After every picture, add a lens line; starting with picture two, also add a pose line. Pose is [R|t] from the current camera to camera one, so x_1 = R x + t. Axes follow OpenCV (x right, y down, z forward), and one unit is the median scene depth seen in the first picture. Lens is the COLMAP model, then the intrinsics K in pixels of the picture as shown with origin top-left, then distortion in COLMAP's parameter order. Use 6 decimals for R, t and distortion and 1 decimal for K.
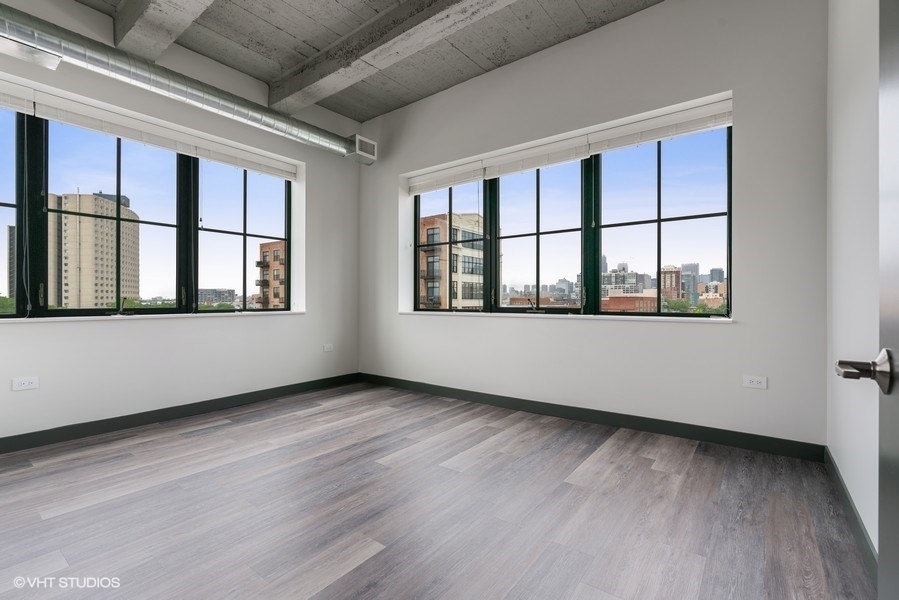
lens RADIAL K [[404.5, 0, 453.5], [0, 404.5, 298.6], [0, 0, 1]] dist [0.000538, 0.000055]
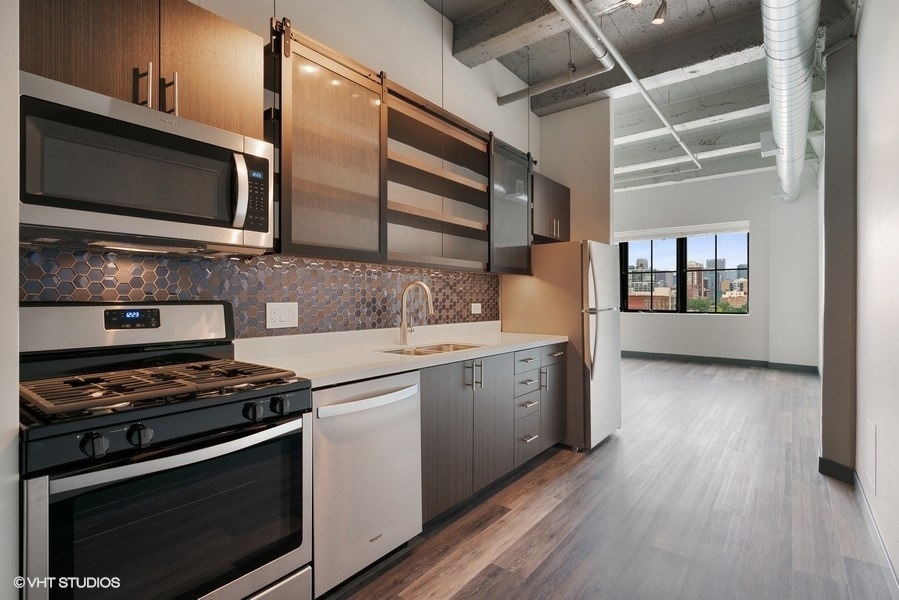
lens RADIAL K [[442.5, 0, 449.5], [0, 442.5, 300.0], [0, 0, 1]] dist [0.018811, 0.000071]
pose [[0.999995, -0.000049, -0.003015, -0.394817], [0.000073, 0.999969, 0.007892, -0.021017], [0.003015, -0.007892, 0.999964, -0.604267]]
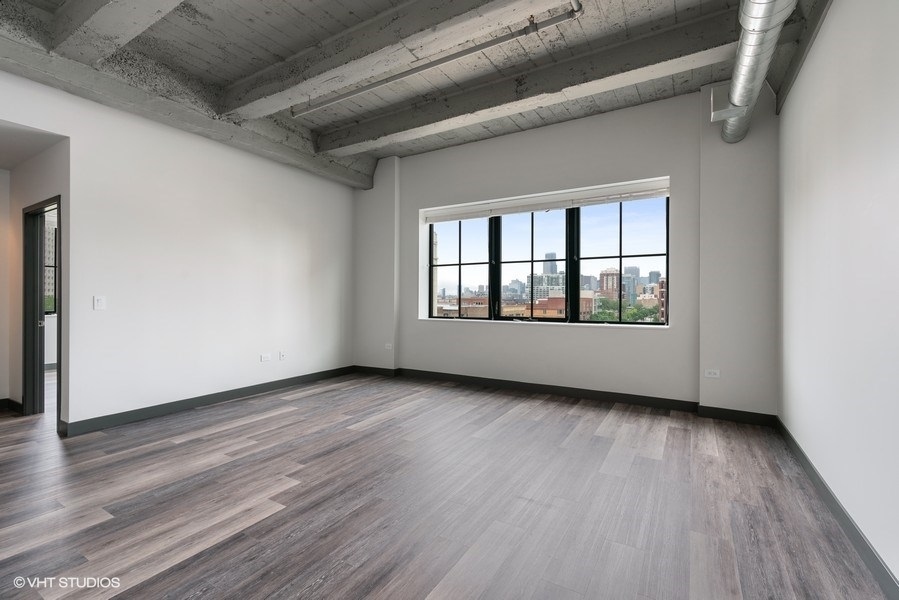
lens RADIAL K [[393.2, 0, 446.4], [0, 393.2, 304.1], [0, 0, 1]] dist [-0.000907, -0.000091]
pose [[0.995563, 0.002560, 0.094060, -0.097400], [-0.004039, 0.999871, 0.015537, -0.018922], [-0.094008, -0.015848, 0.995445, -0.134634]]
